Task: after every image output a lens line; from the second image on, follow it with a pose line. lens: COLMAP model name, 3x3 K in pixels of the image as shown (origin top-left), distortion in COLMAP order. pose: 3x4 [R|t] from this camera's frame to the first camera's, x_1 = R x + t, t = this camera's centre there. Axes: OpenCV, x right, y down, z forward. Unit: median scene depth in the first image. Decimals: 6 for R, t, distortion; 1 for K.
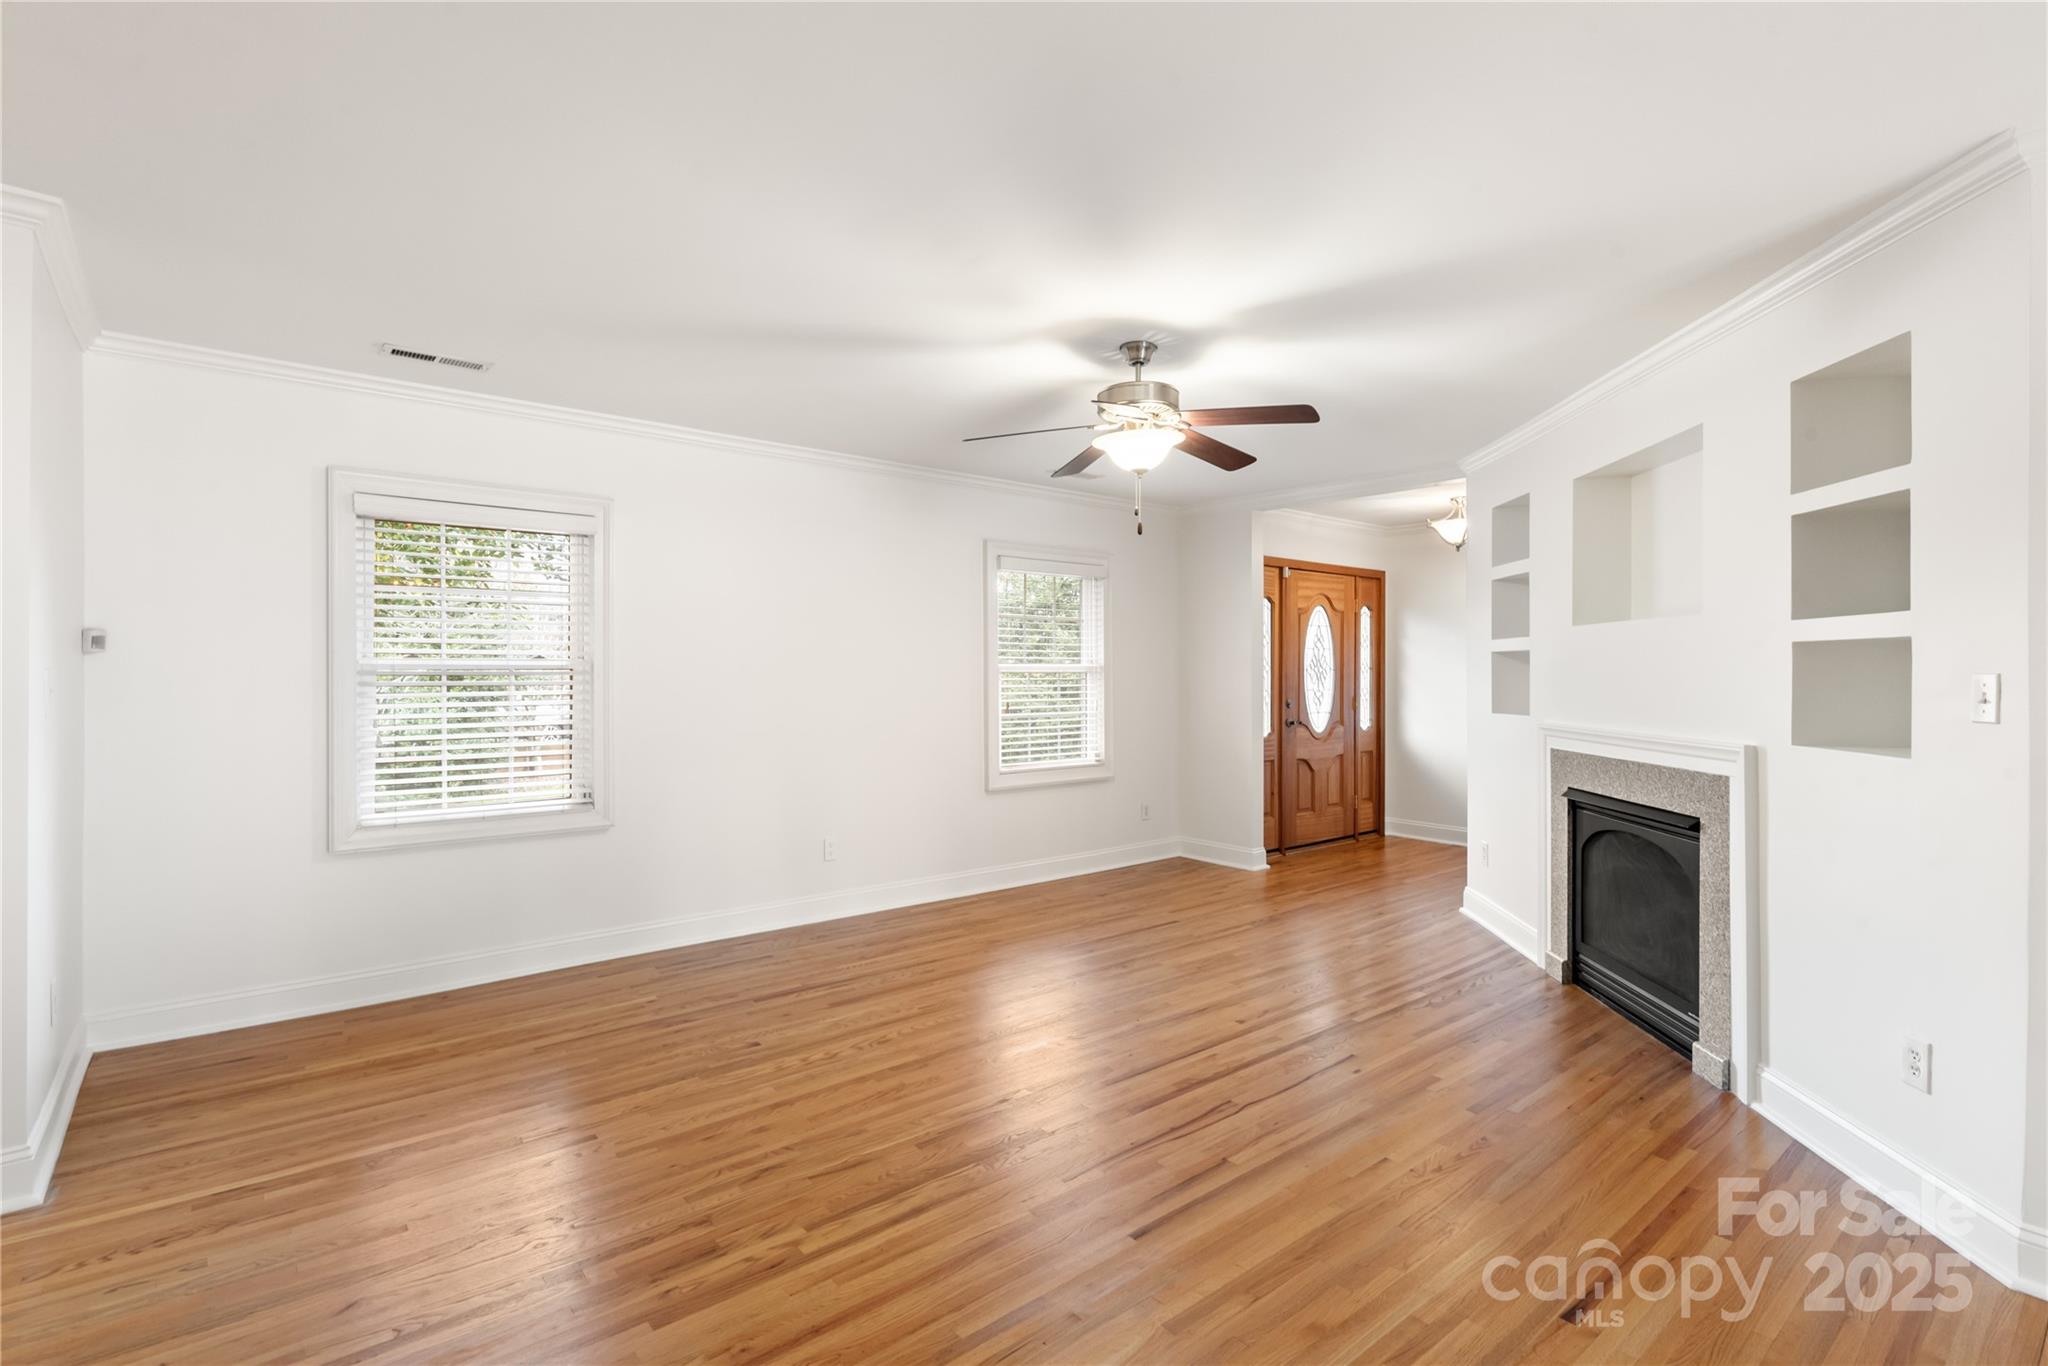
lens RADIAL K [[970.5, 0, 1013.0], [0, 970.5, 678.3], [0, 0, 1]] dist [-0.009521, -0.001111]
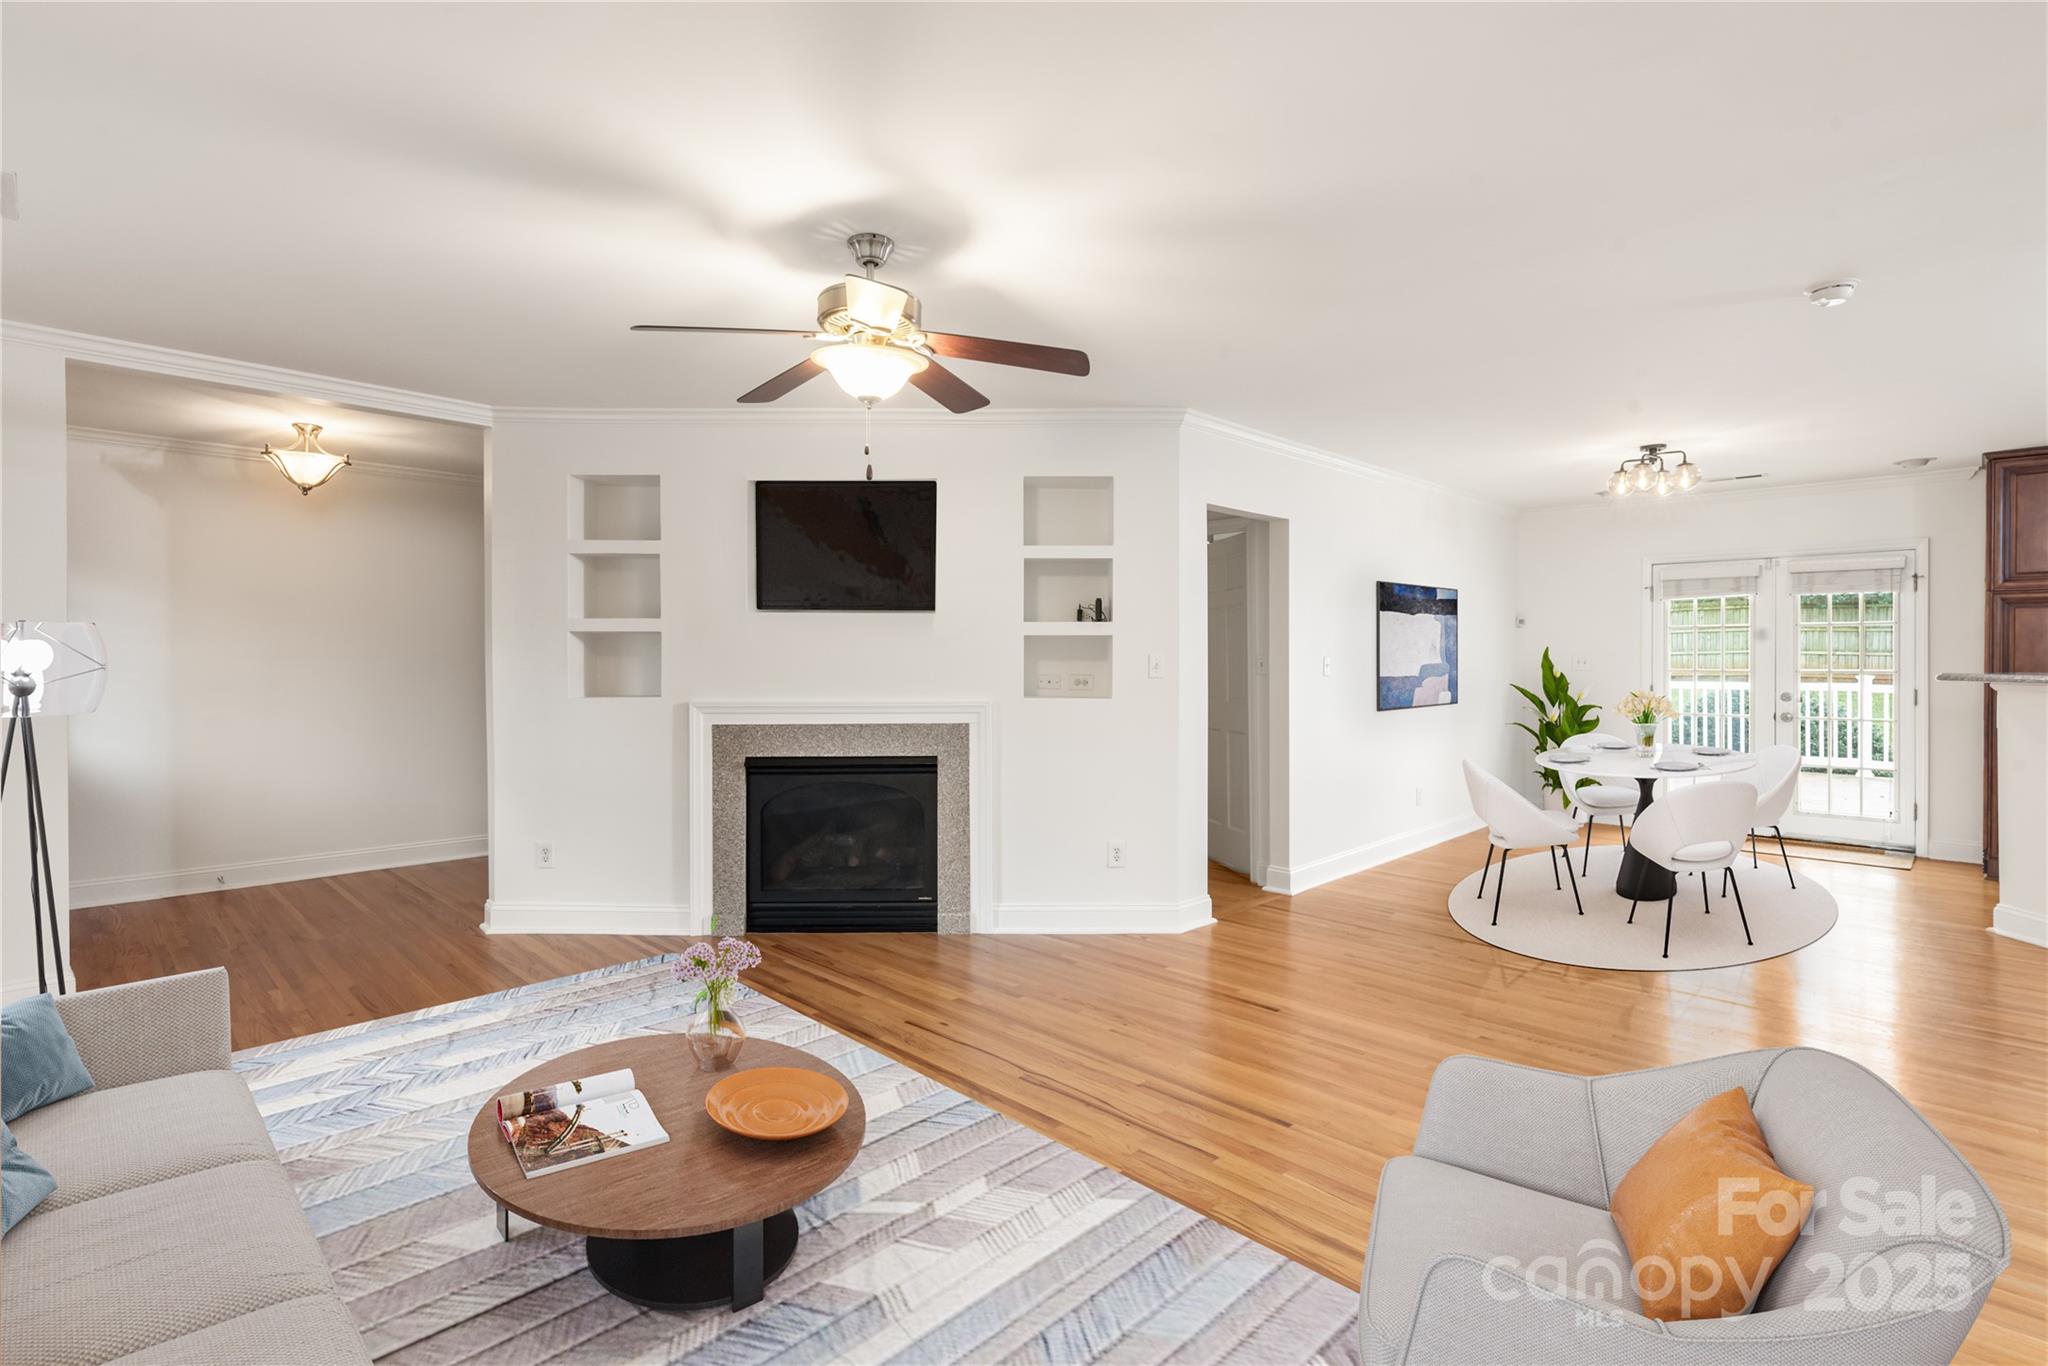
lens RADIAL K [[970.5, 0, 1023.1], [0, 970.5, 674.3], [0, 0, 1]] dist [-0.009521, -0.001111]
pose [[-0.111645, -0.020886, 0.993529, -0.653715], [0.001457, 0.999775, 0.021181, -0.005908], [-0.993747, 0.003812, -0.111590, 0.932971]]
